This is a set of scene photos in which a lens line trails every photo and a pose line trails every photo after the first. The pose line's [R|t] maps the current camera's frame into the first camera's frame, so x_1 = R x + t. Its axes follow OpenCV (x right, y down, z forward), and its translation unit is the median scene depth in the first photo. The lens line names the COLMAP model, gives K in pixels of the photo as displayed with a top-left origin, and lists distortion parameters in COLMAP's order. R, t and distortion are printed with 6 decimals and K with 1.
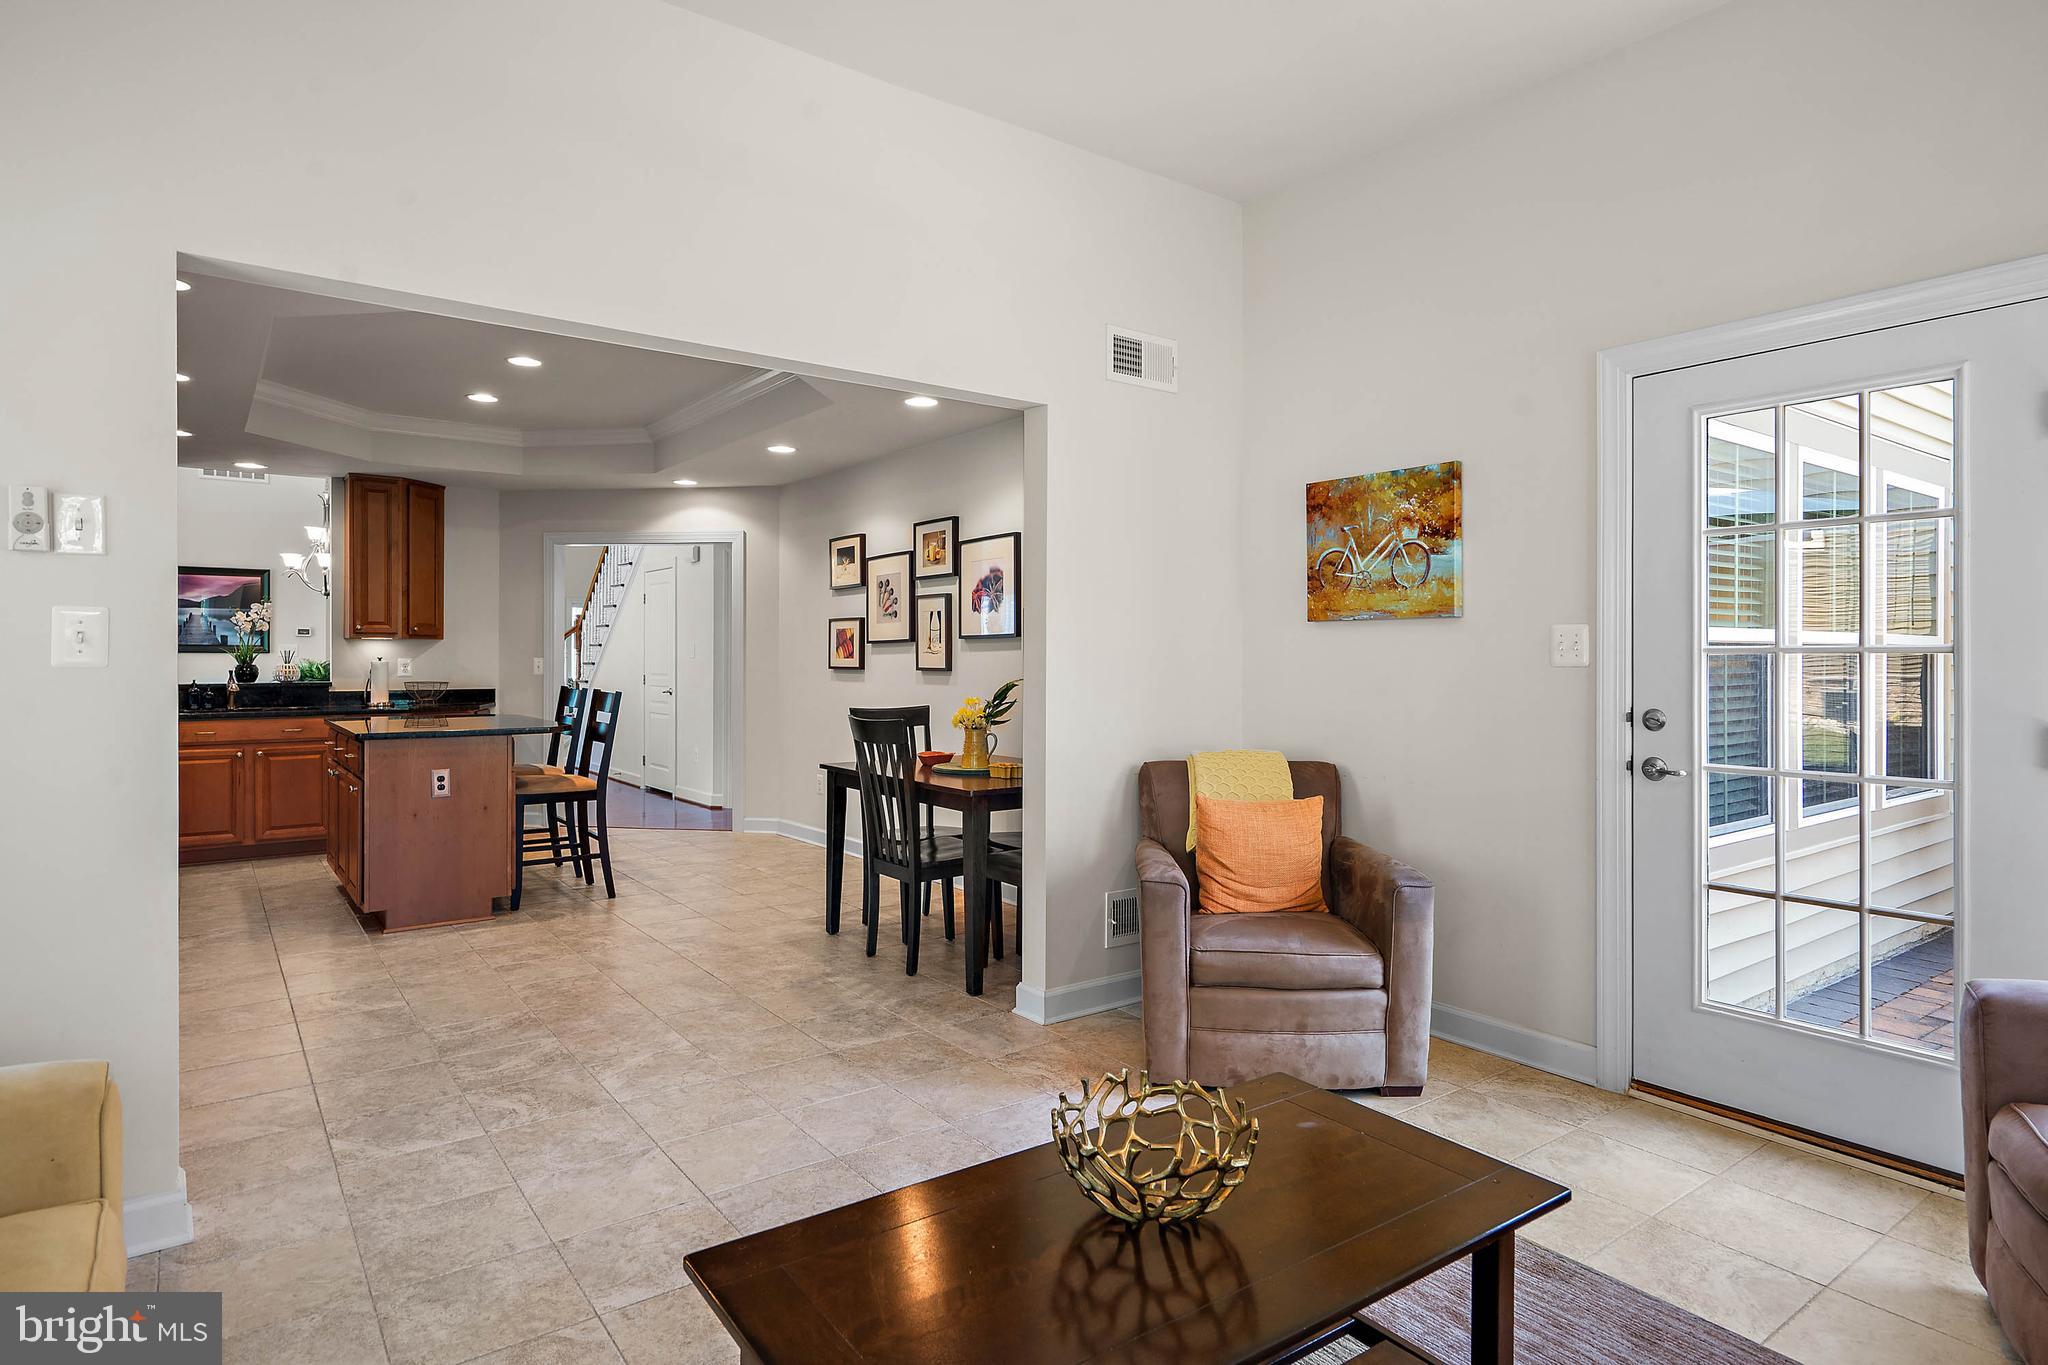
lens RADIAL K [[1121.1, 0, 1006.3], [0, 1121.1, 644.8], [0, 0, 1]] dist [0.002679, 0.001526]
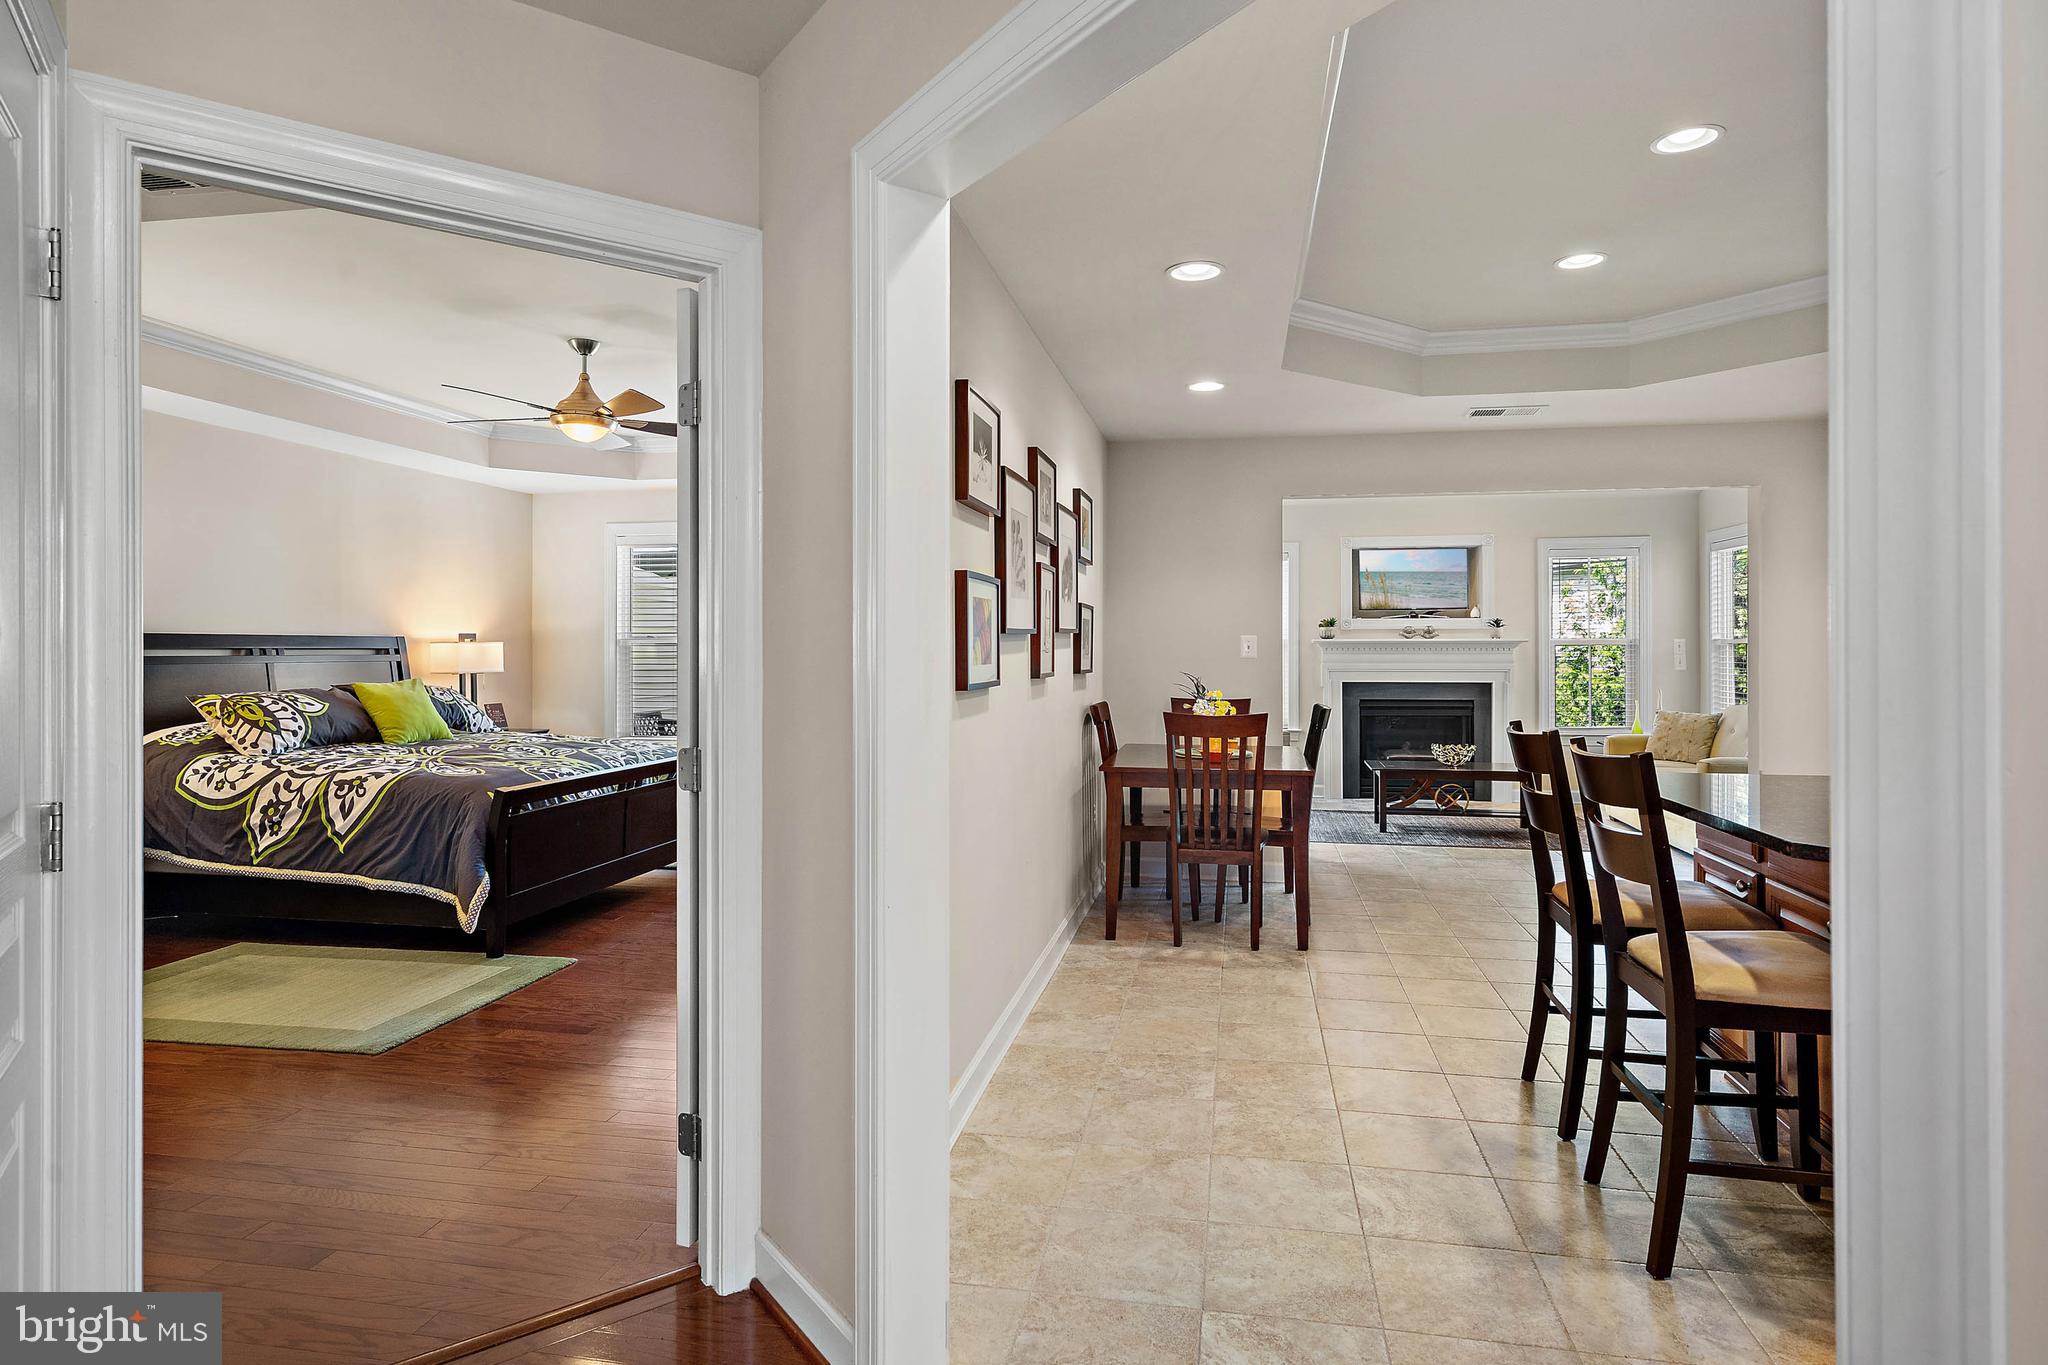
lens RADIAL K [[1121.1, 0, 1030.0], [0, 1121.1, 644.0], [0, 0, 1]] dist [0.002679, 0.001526]
pose [[-0.689018, -0.000664, 0.724744, -0.518960], [-0.008586, 0.999937, -0.007247, 0.006671], [-0.724694, -0.011217, -0.688980, 1.384499]]
